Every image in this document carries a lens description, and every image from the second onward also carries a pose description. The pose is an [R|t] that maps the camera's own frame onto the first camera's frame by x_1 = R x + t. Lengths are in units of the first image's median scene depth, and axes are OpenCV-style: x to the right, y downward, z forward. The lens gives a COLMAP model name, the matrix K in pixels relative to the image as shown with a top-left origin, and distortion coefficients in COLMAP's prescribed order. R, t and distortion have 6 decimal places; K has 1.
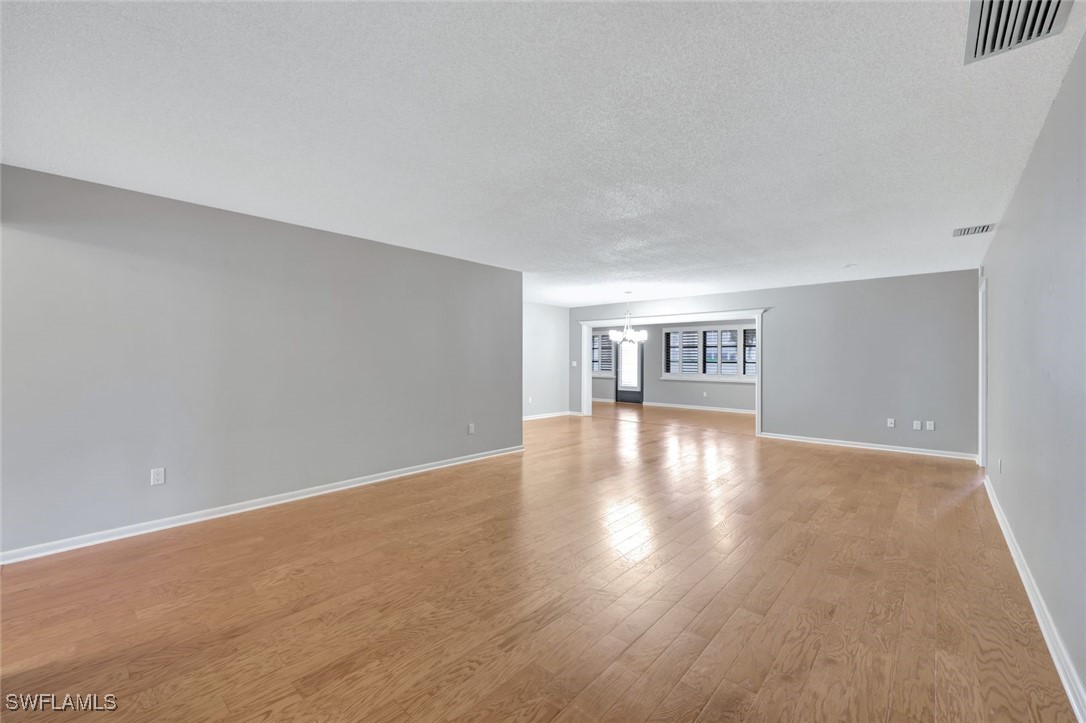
lens RADIAL K [[448.7, 0, 543.5], [0, 448.7, 365.5], [0, 0, 1]] dist [0.007038, -0.000062]
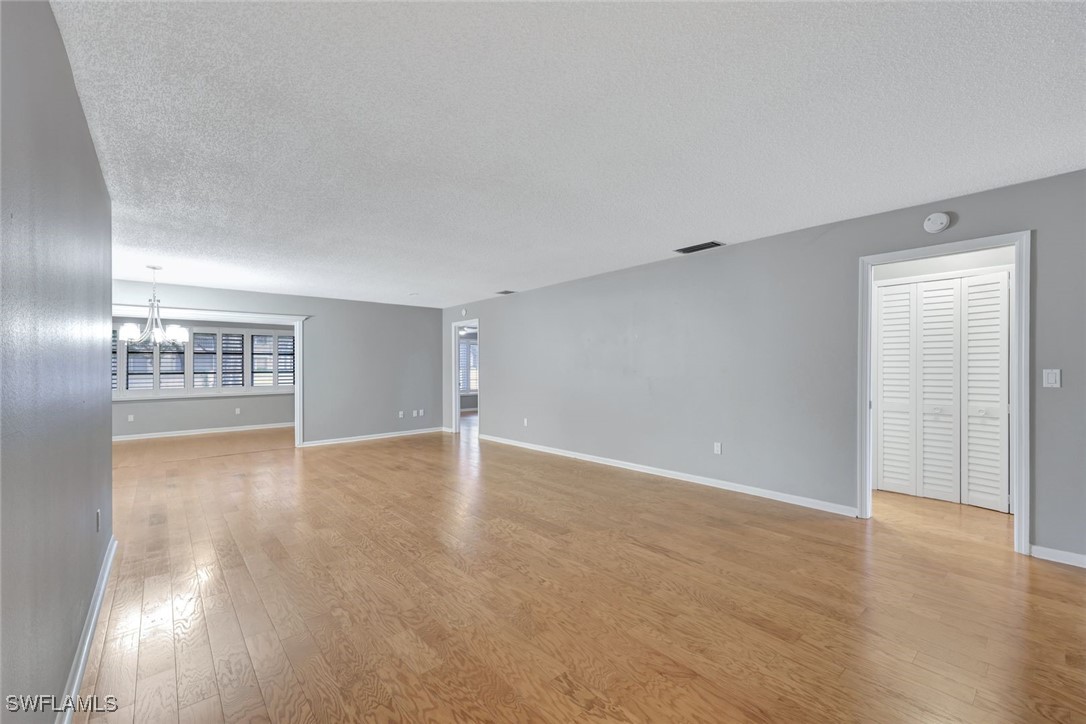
lens RADIAL K [[448.7, 0, 543.5], [0, 448.7, 366.0], [0, 0, 1]] dist [0.007038, -0.000062]
pose [[0.103106, -0.000317, 0.994670, -1.079990], [0.024414, 0.999699, -0.002213, -0.007949], [-0.994371, 0.024512, 0.103082, 0.918226]]
